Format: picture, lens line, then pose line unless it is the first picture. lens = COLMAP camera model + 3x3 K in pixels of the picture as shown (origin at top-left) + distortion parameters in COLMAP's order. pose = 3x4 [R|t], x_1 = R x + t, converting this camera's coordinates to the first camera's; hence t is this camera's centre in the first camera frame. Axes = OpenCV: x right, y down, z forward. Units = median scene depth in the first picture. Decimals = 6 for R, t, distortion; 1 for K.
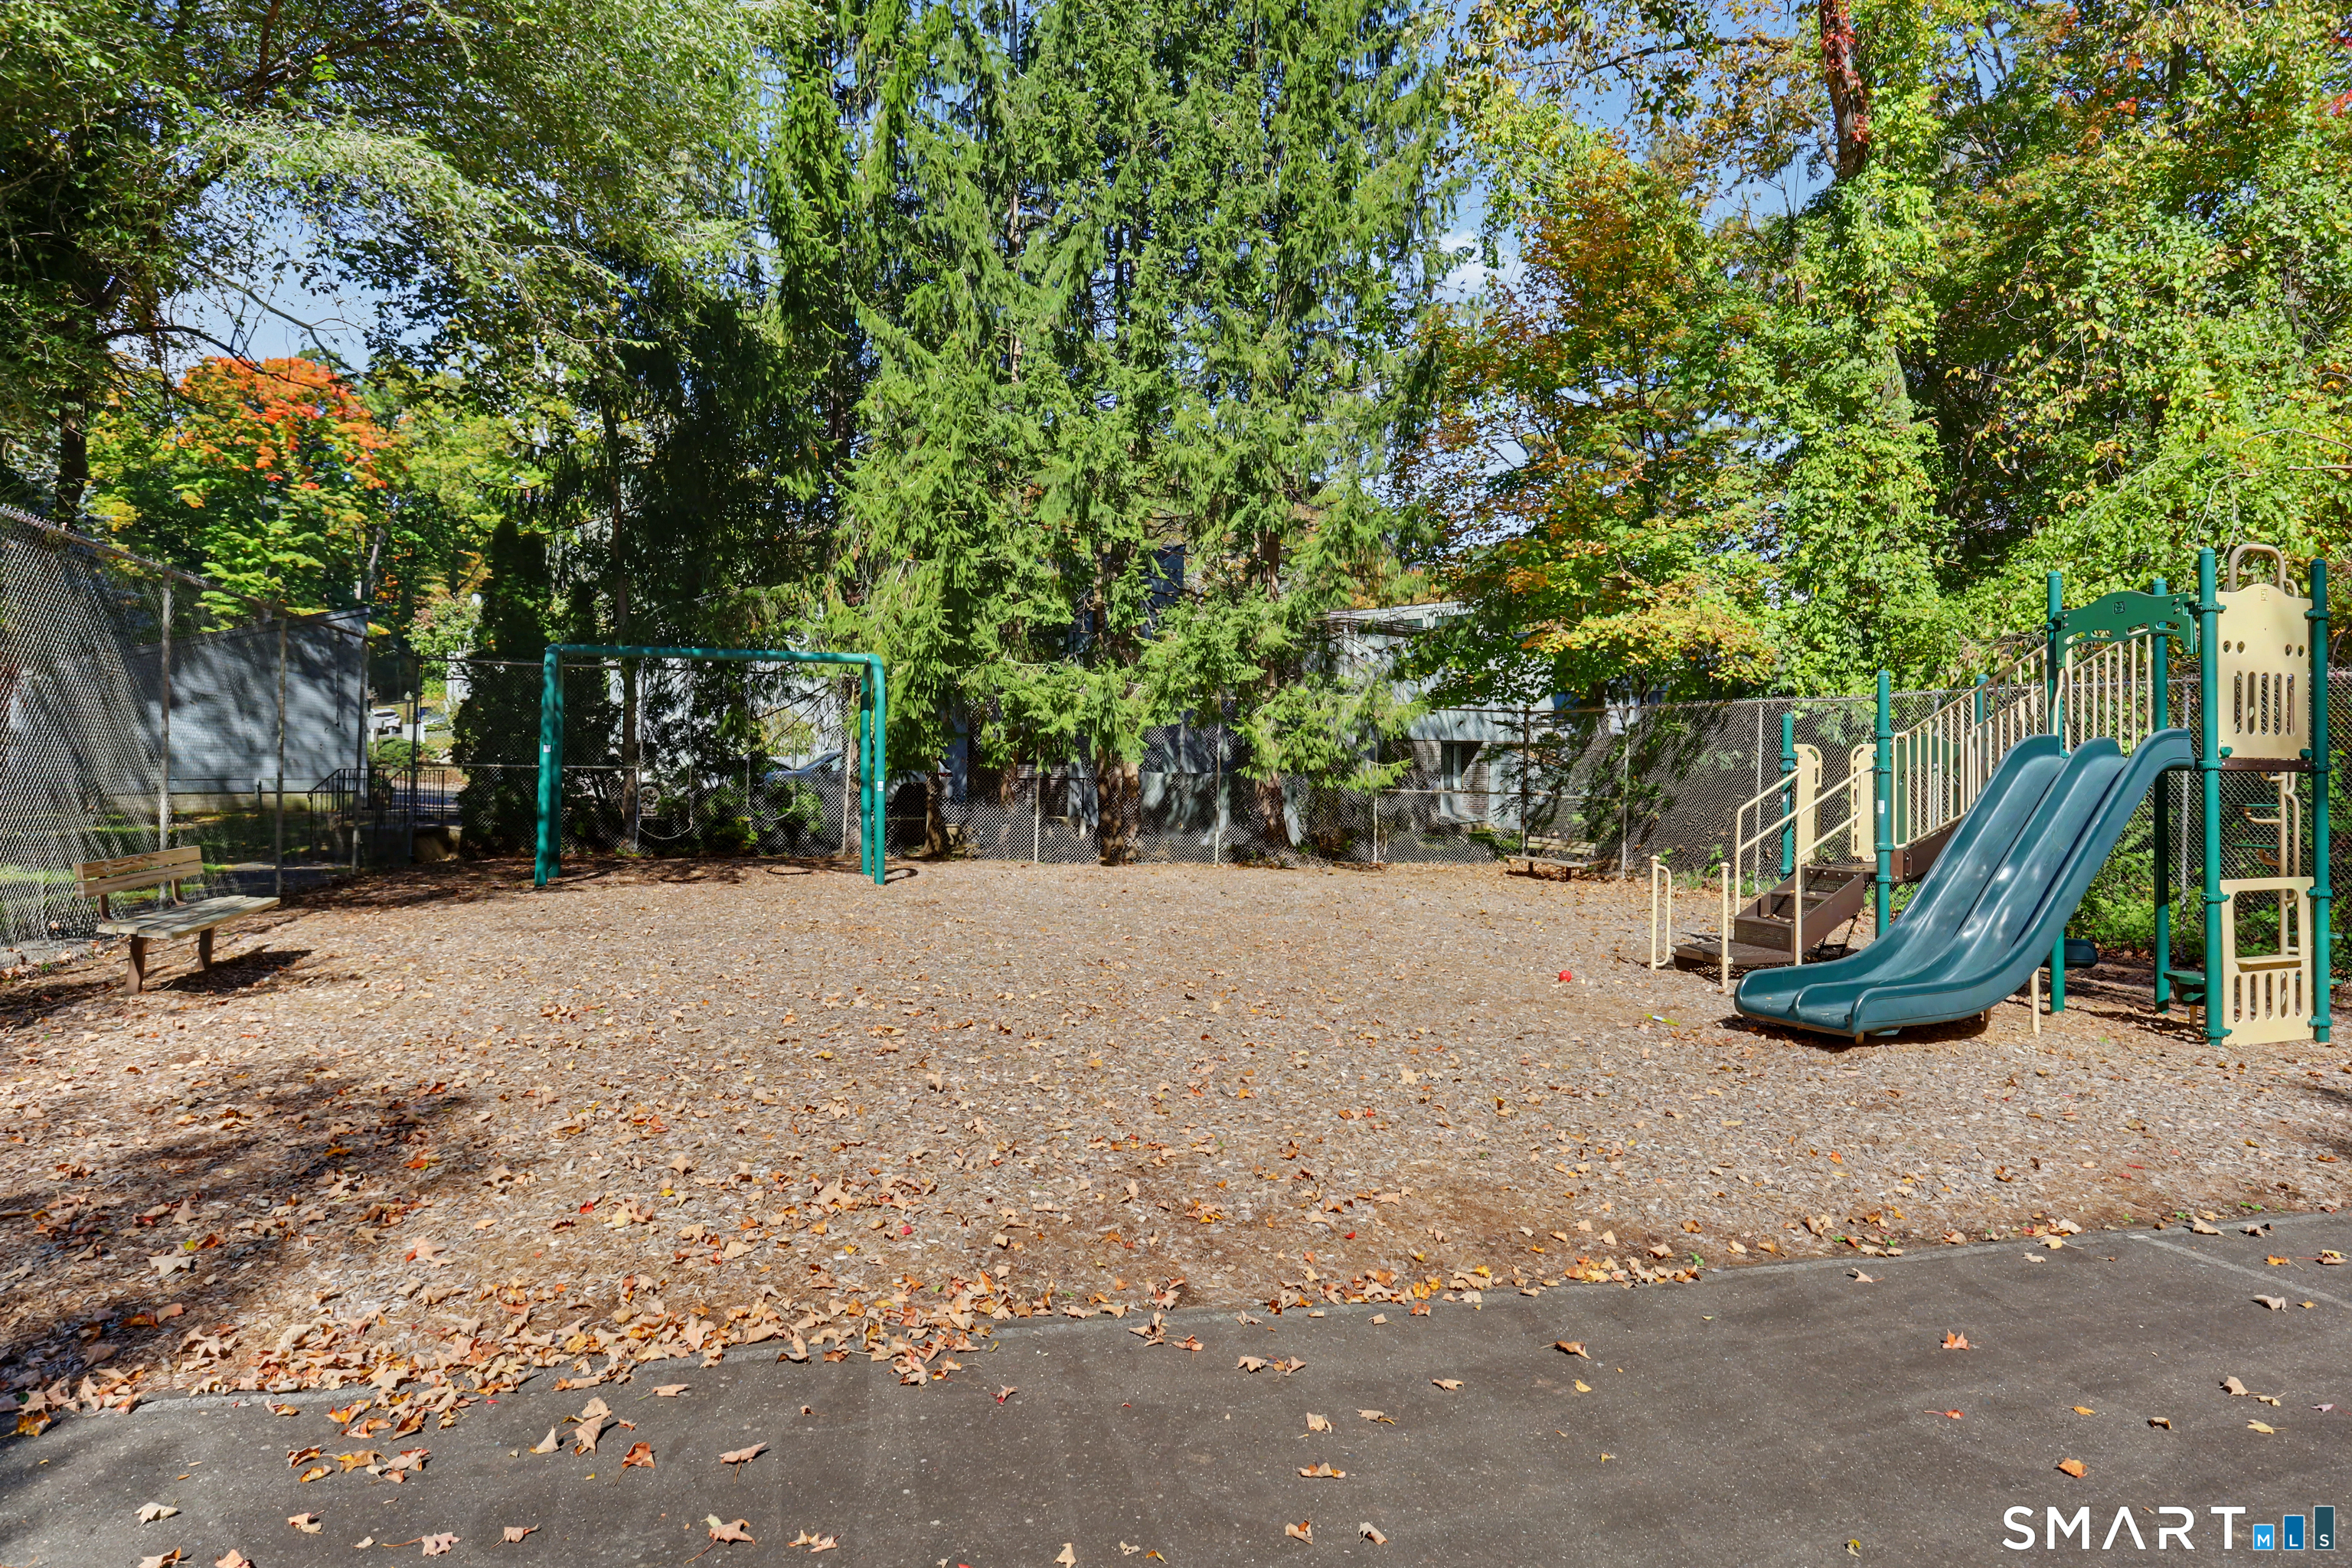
lens RADIAL K [[1520.3, 0, 1176.0], [0, 1520.3, 784.0], [0, 0, 1]] dist [-0.001215, -0.000092]
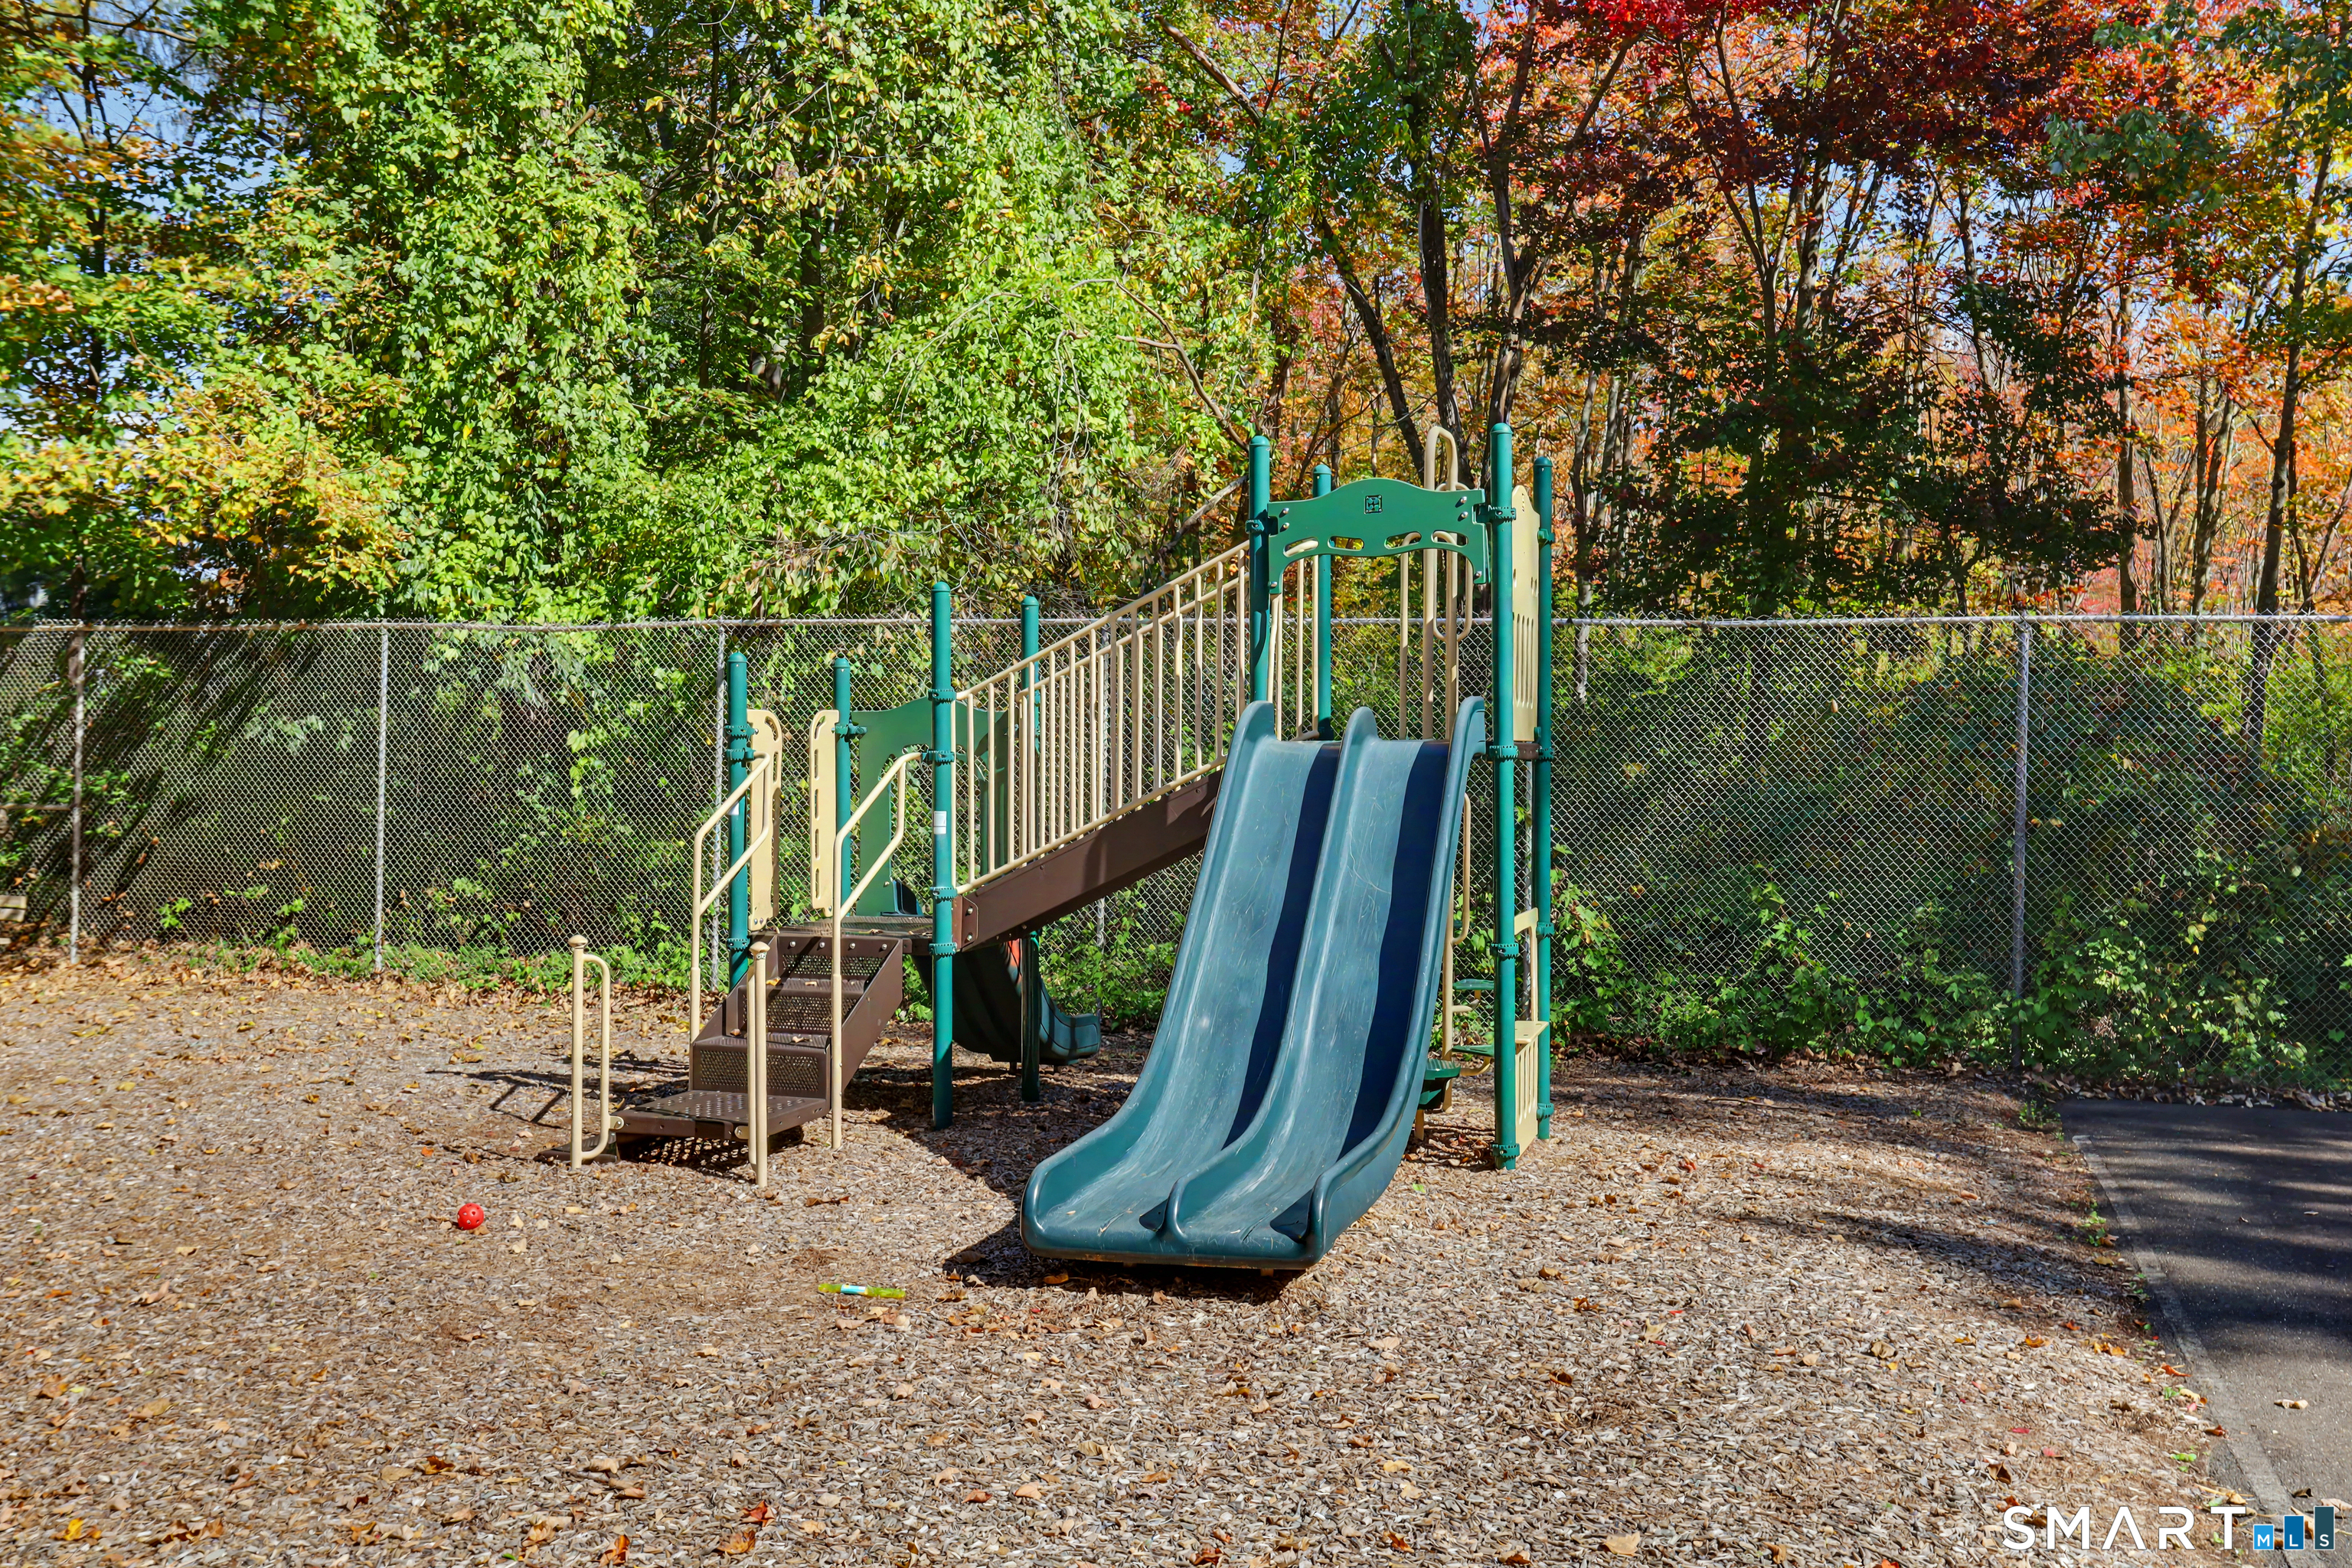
lens RADIAL K [[2258.2, 0, 1176.0], [0, 2258.2, 784.0], [0, 0, 1]] dist [0.007885, -0.000534]
pose [[0.590533, -0.018841, 0.806794, -0.110243], [0.007786, 0.999814, 0.017650, -0.009011], [-0.806976, -0.004141, 0.590569, 0.286498]]
